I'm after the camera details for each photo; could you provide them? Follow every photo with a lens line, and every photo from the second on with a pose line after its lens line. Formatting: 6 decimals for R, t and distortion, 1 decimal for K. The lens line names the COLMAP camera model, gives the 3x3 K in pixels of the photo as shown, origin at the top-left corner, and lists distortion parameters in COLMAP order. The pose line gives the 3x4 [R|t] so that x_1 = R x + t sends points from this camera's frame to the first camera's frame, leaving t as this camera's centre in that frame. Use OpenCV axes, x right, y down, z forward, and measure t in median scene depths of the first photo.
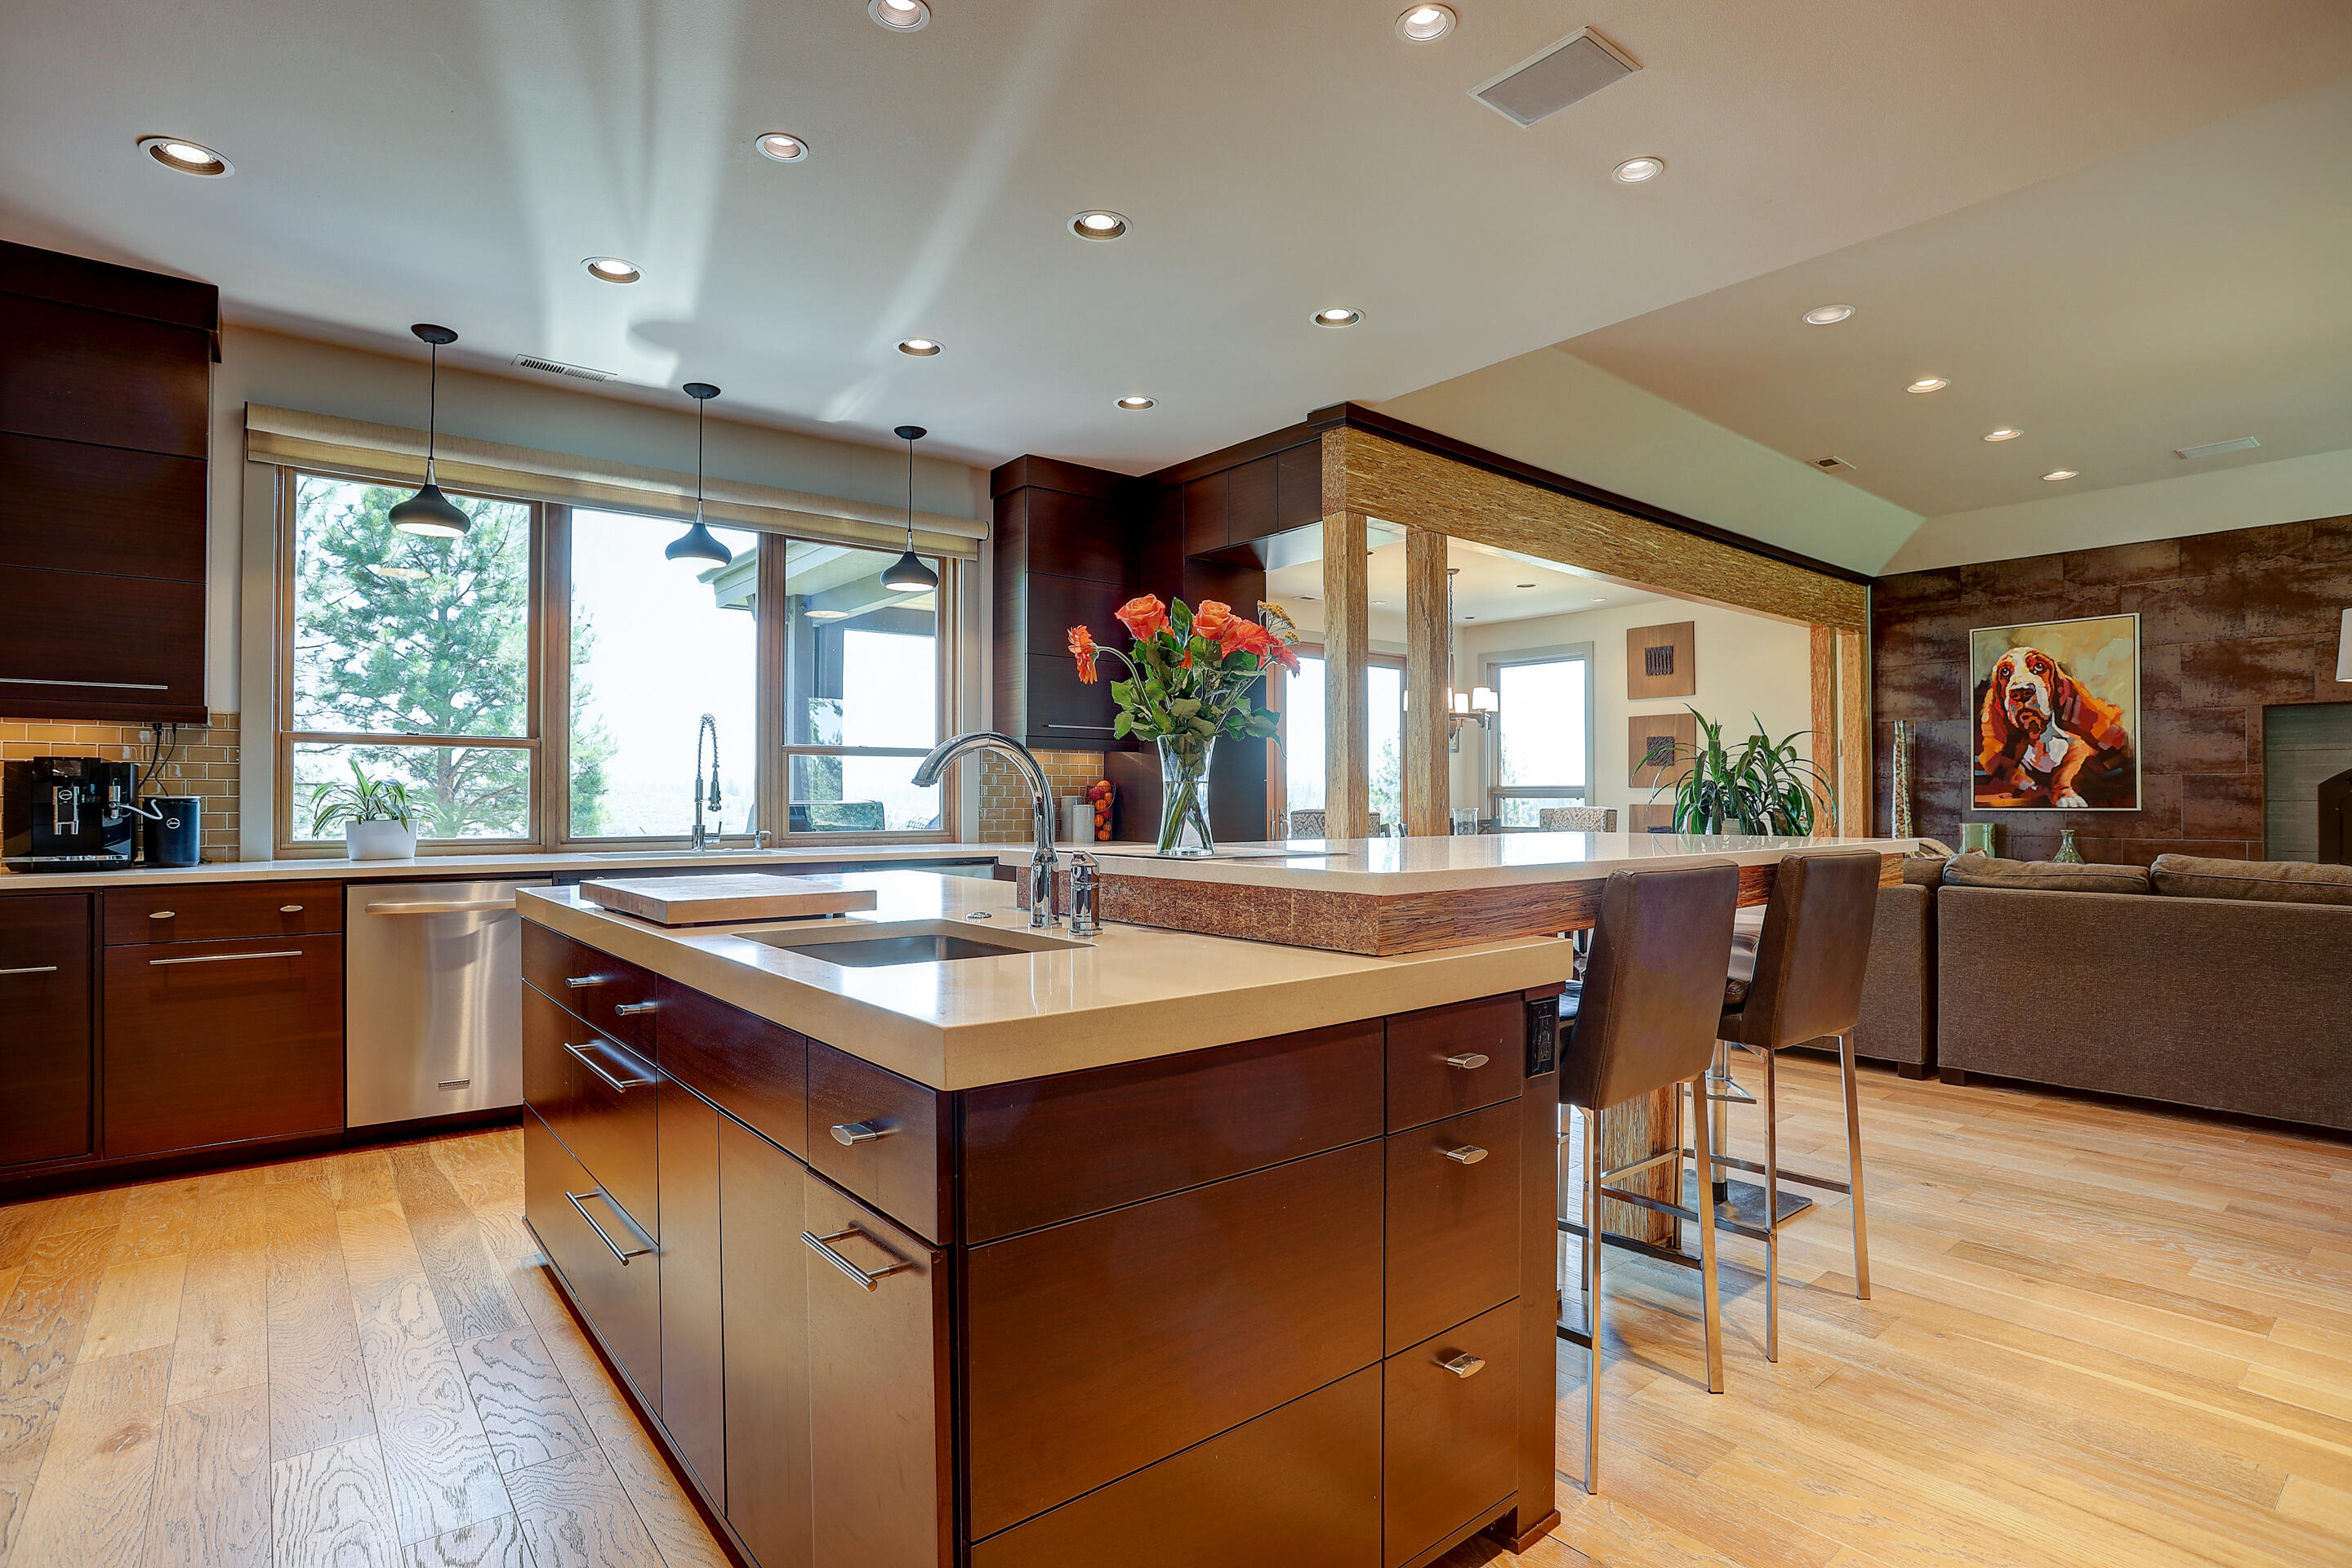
lens RADIAL K [[1181.2, 0, 1194.4], [0, 1181.2, 791.0], [0, 0, 1]] dist [-0.074503, 0.032242]
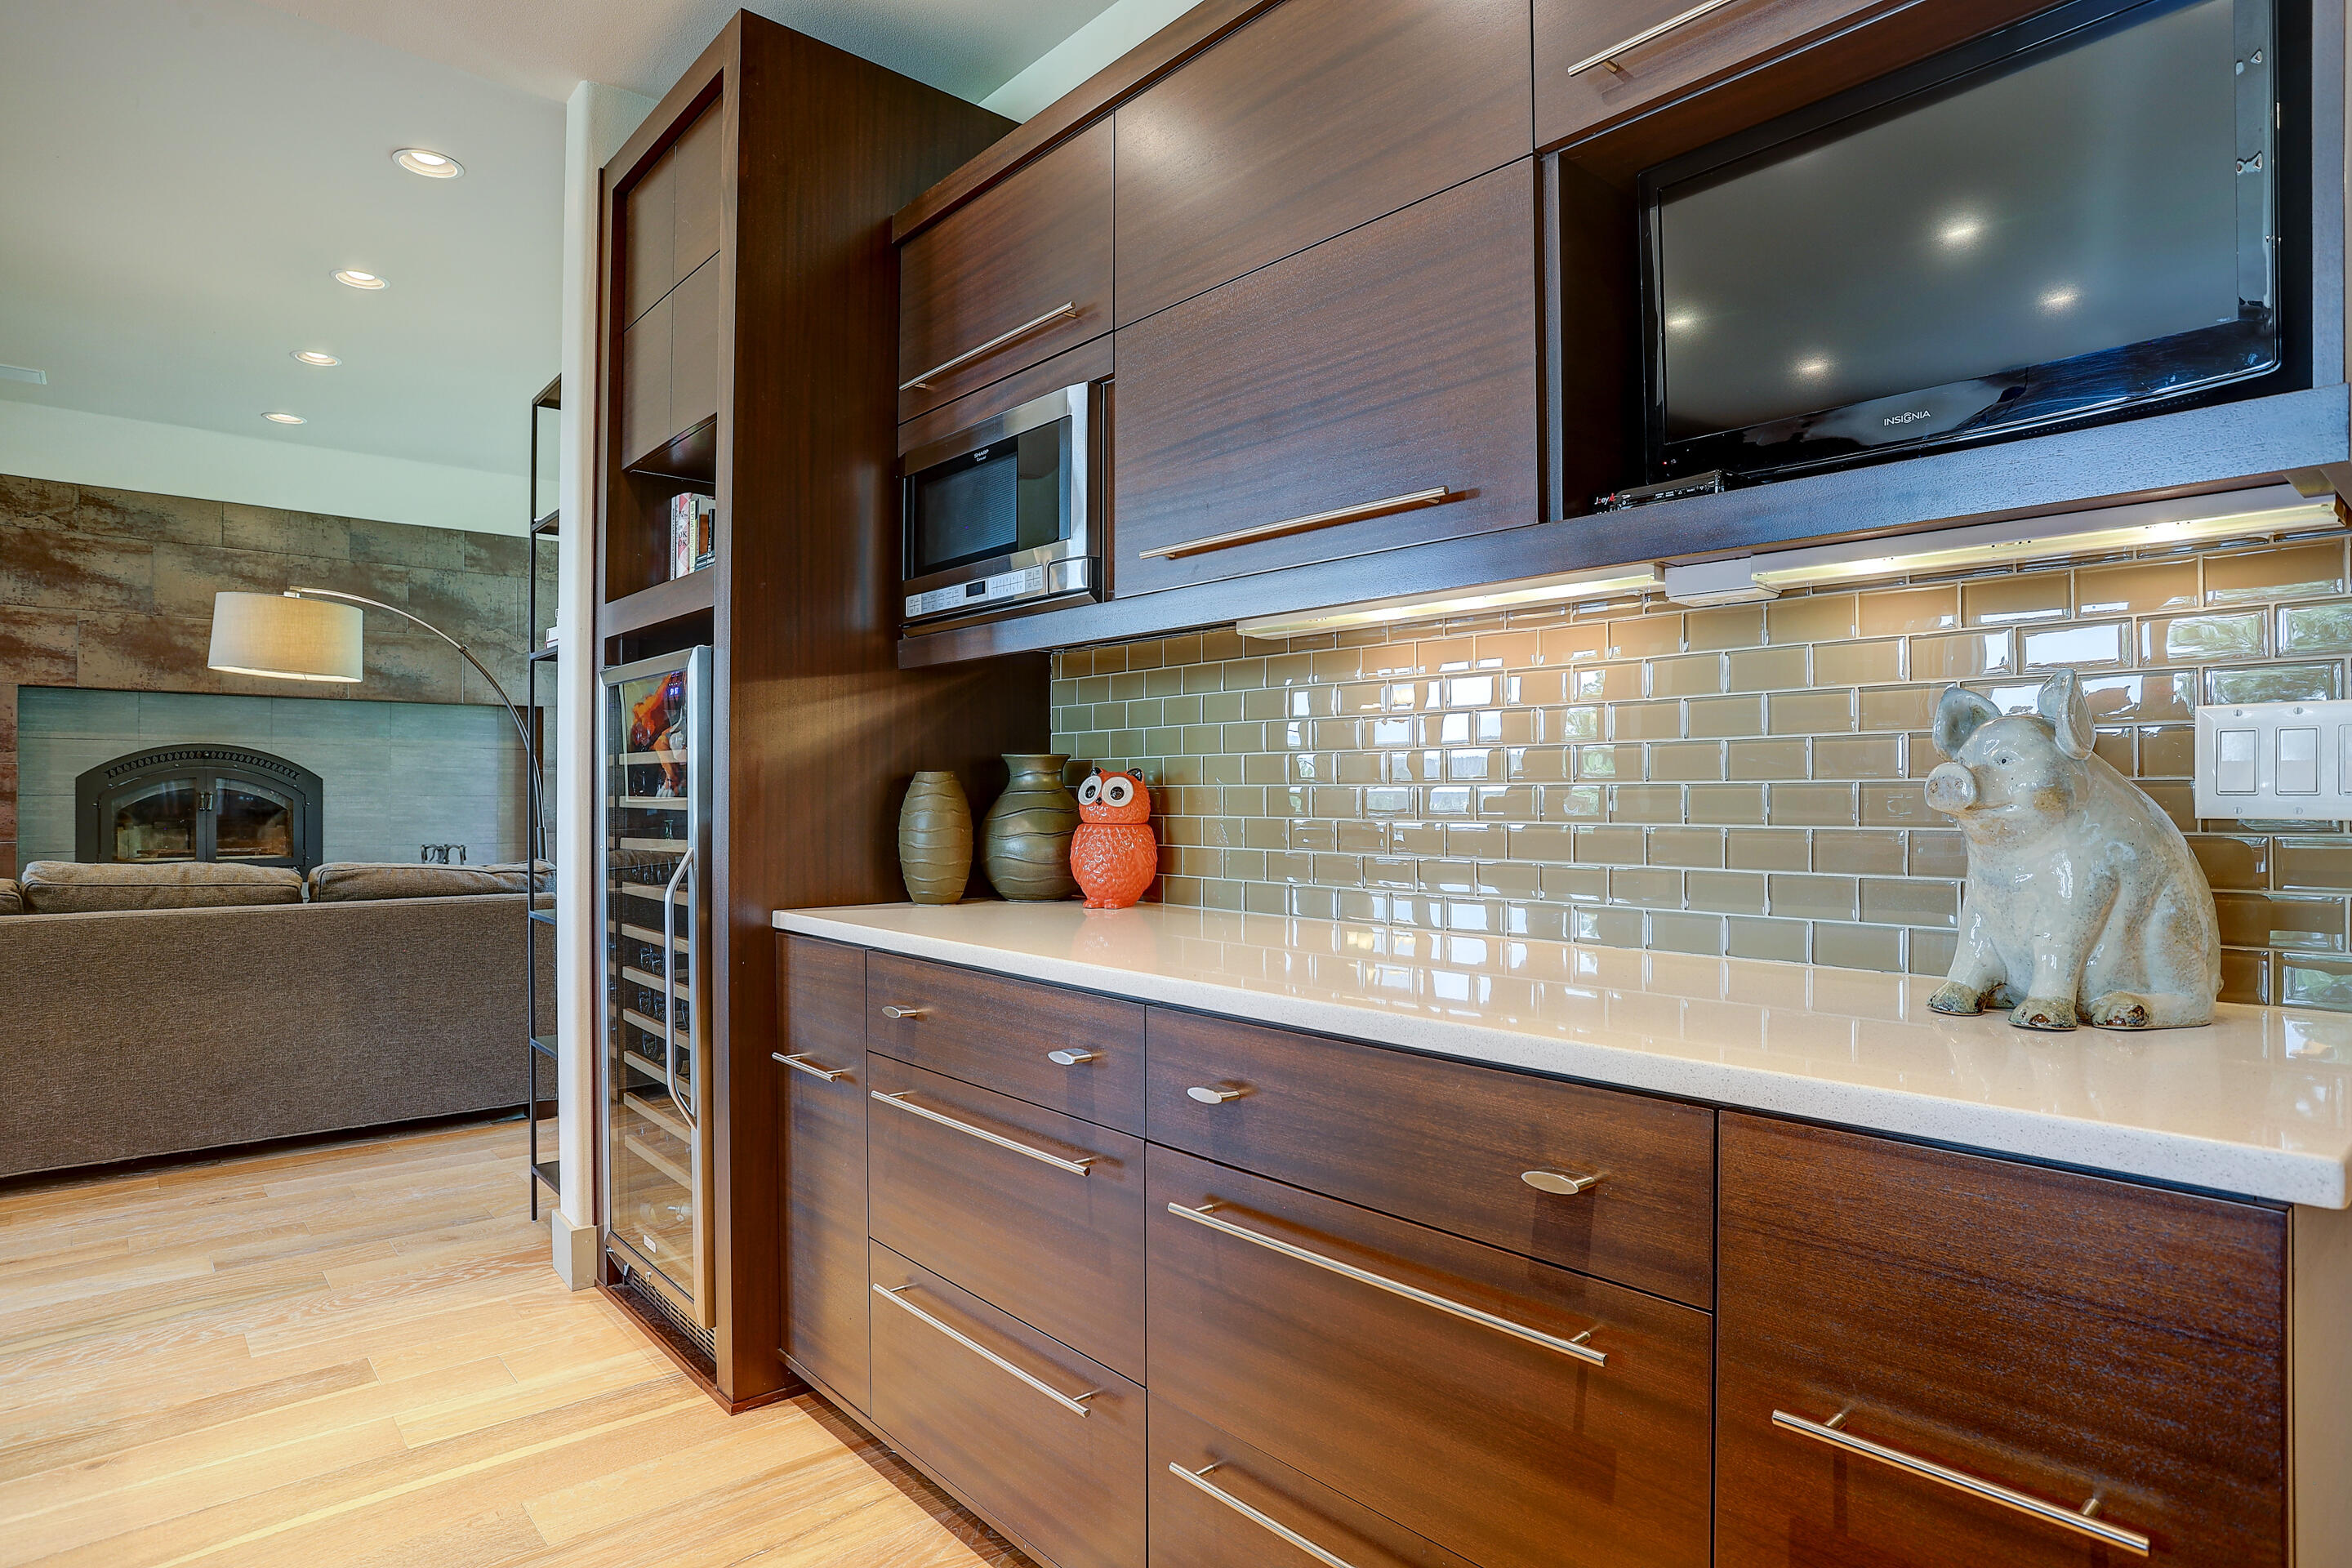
lens RADIAL K [[1286.8, 0, 1185.2], [0, 1286.8, 791.3], [0, 0, 1]] dist [-0.063390, 0.035314]
pose [[-0.023171, 0.004201, 0.999723, -0.028355], [-0.009591, 0.999944, -0.004424, 0.001491], [-0.999686, -0.009690, -0.023130, 0.134221]]
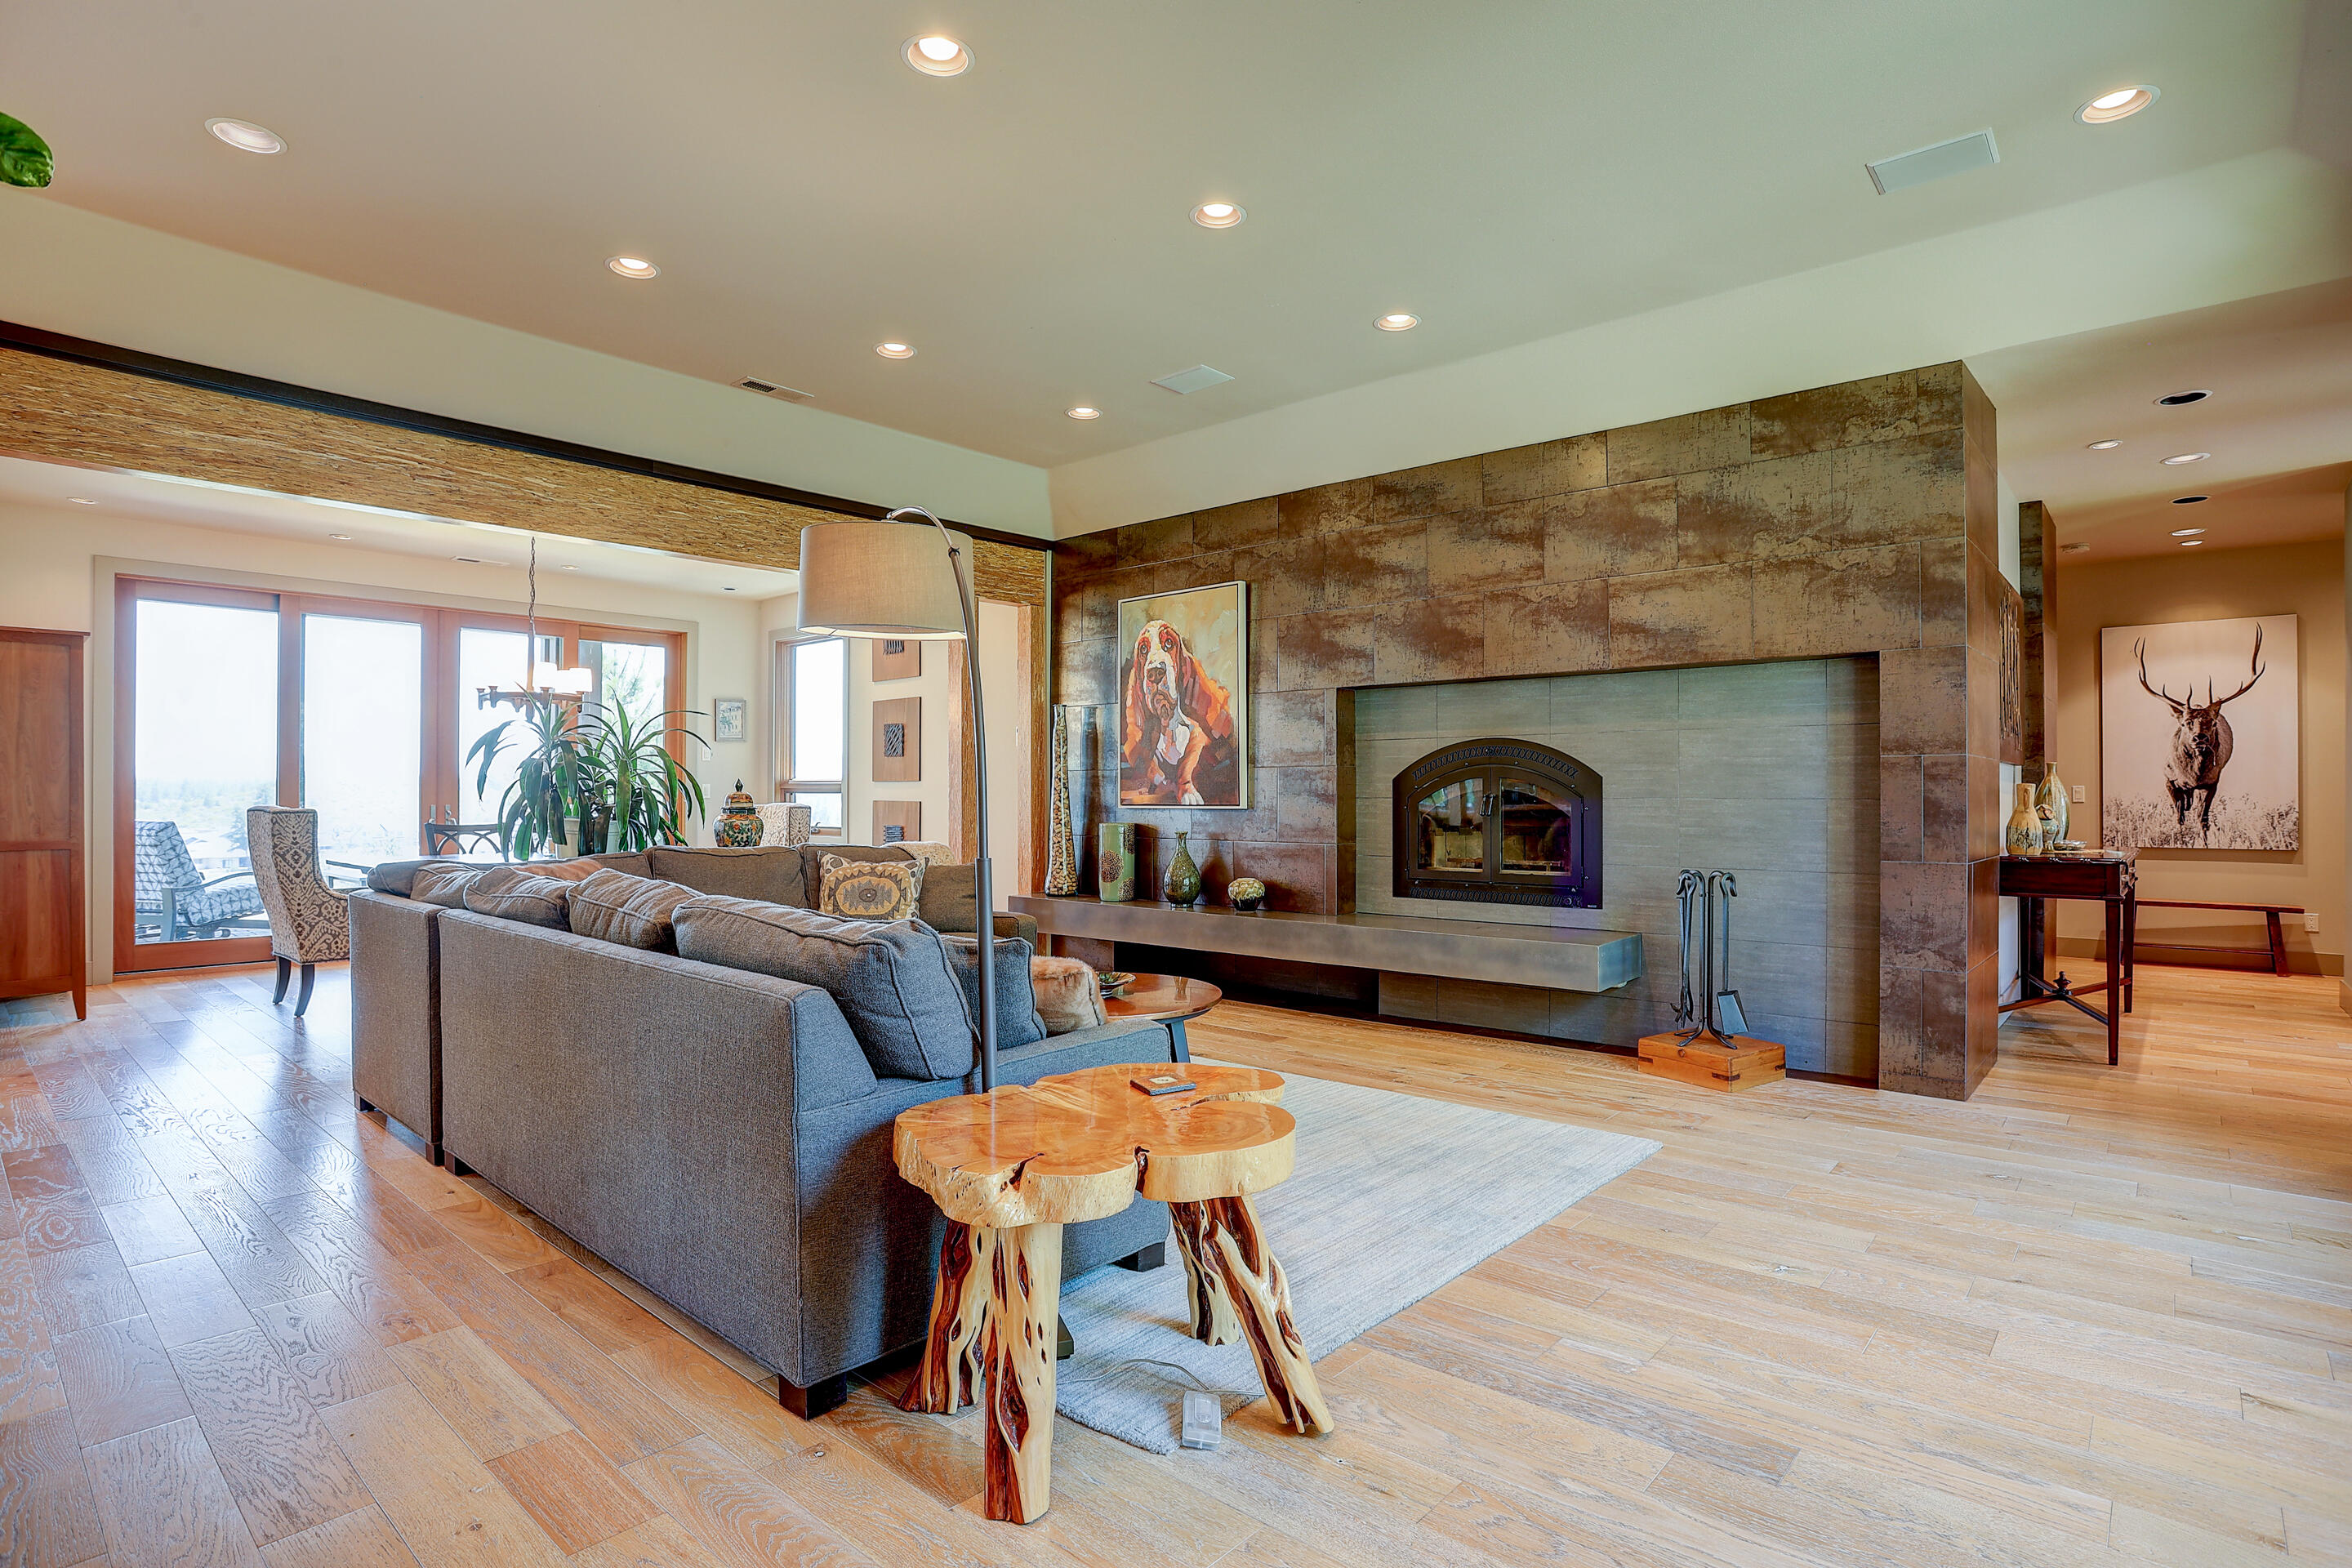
lens RADIAL K [[1181.2, 0, 1194.4], [0, 1181.2, 791.0], [0, 0, 1]] dist [-0.074503, 0.032242]
pose [[0.987434, 0.001907, 0.158020, 0.695038], [-0.002672, 0.999986, 0.004628, -0.000176], [-0.158009, -0.004992, 0.987425, 0.123875]]
